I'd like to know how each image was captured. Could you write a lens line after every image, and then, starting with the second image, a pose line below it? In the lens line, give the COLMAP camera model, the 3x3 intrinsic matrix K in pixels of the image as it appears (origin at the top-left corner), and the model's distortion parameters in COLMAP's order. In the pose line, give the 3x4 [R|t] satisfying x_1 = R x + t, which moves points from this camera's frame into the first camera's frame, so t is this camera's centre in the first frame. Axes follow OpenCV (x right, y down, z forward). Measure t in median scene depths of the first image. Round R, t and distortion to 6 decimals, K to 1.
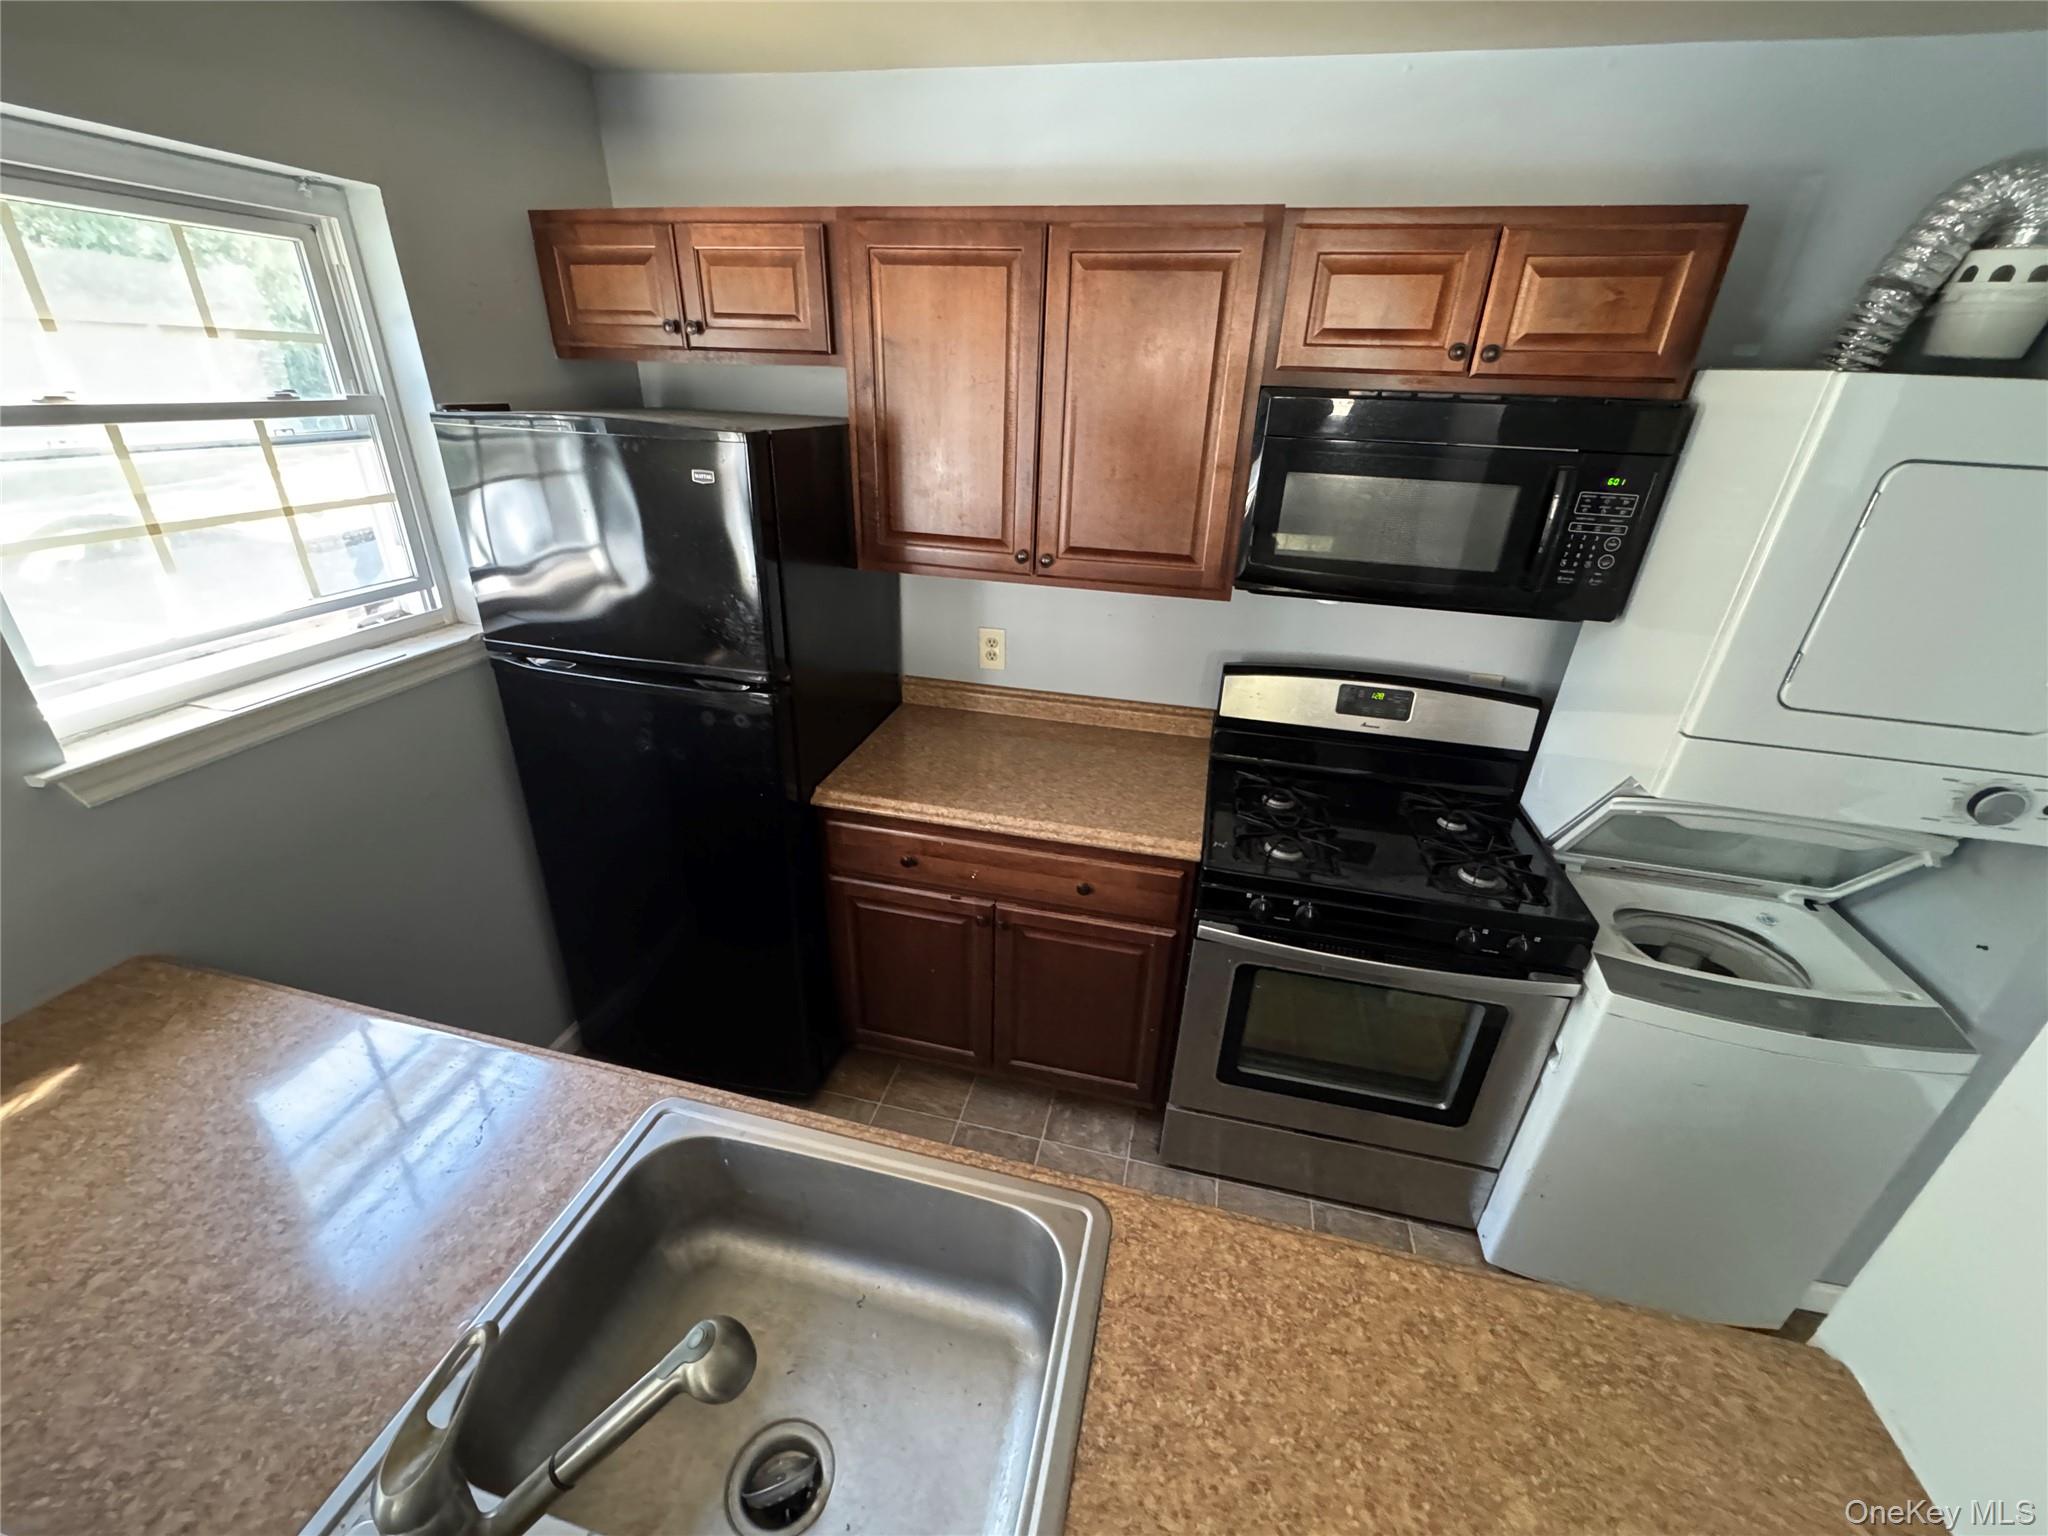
lens RADIAL K [[821.6, 0, 1023.7], [0, 821.6, 765.9], [0, 0, 1]] dist [-0.001905, 0.003106]
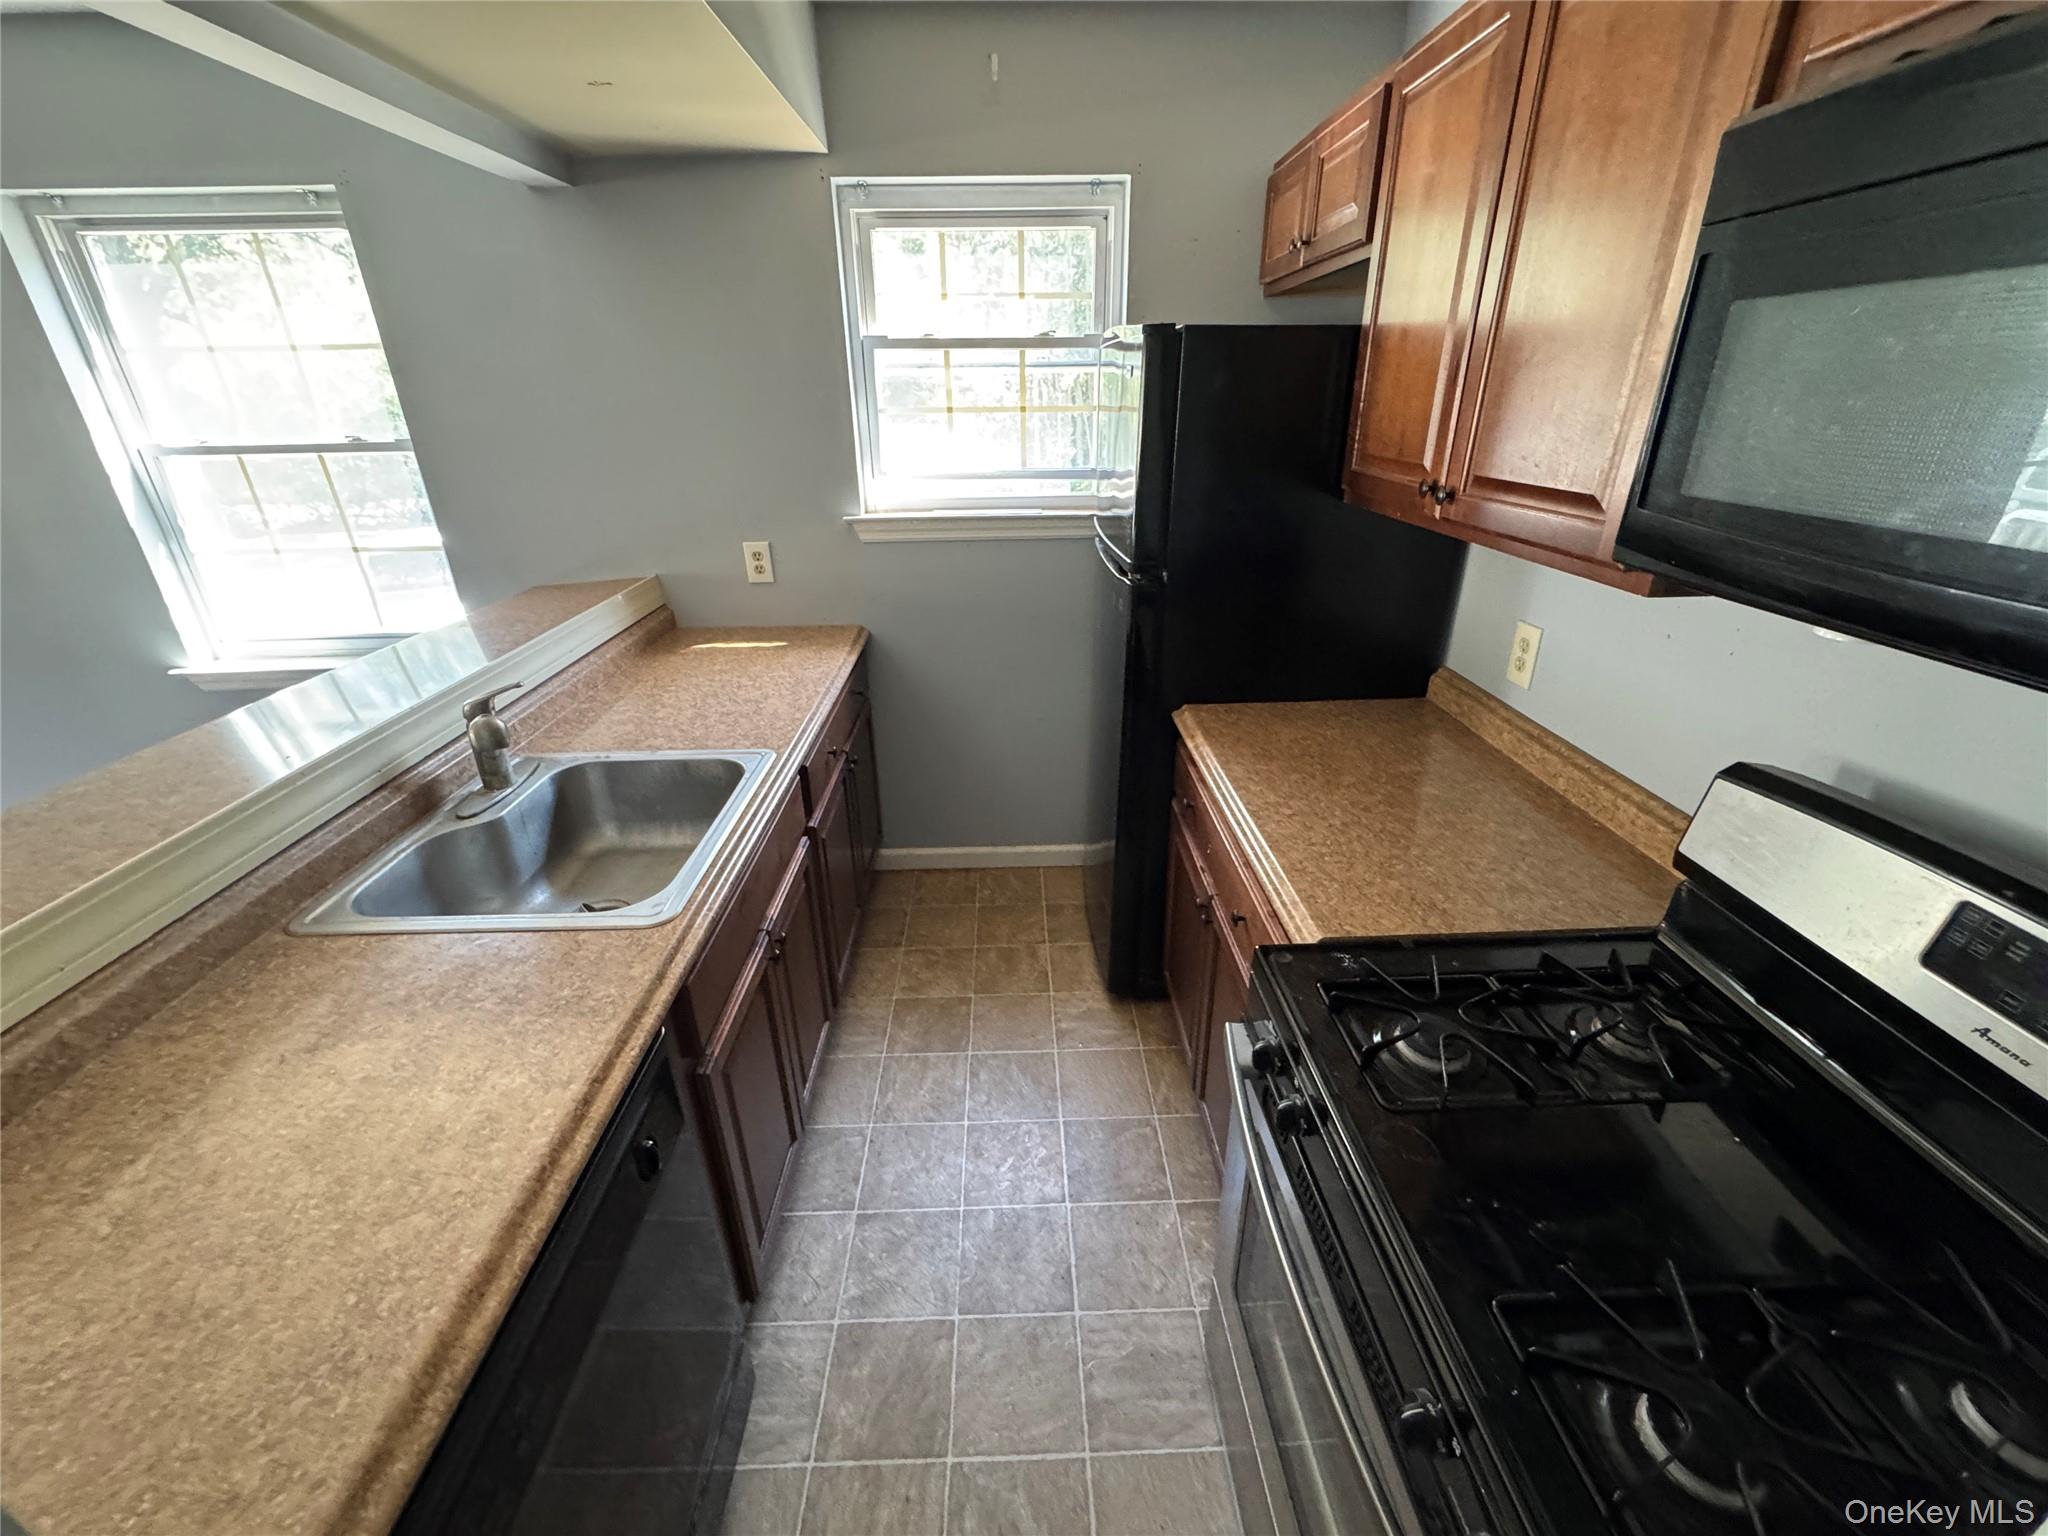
lens RADIAL K [[821.6, 0, 1032.3], [0, 821.6, 767.9], [0, 0, 1]] dist [-0.001905, 0.003106]
pose [[0.263358, 0.371550, -0.890277, 0.652881], [-0.396746, 0.882913, 0.251113, -0.087852], [0.879338, 0.287081, 0.379933, 0.519896]]
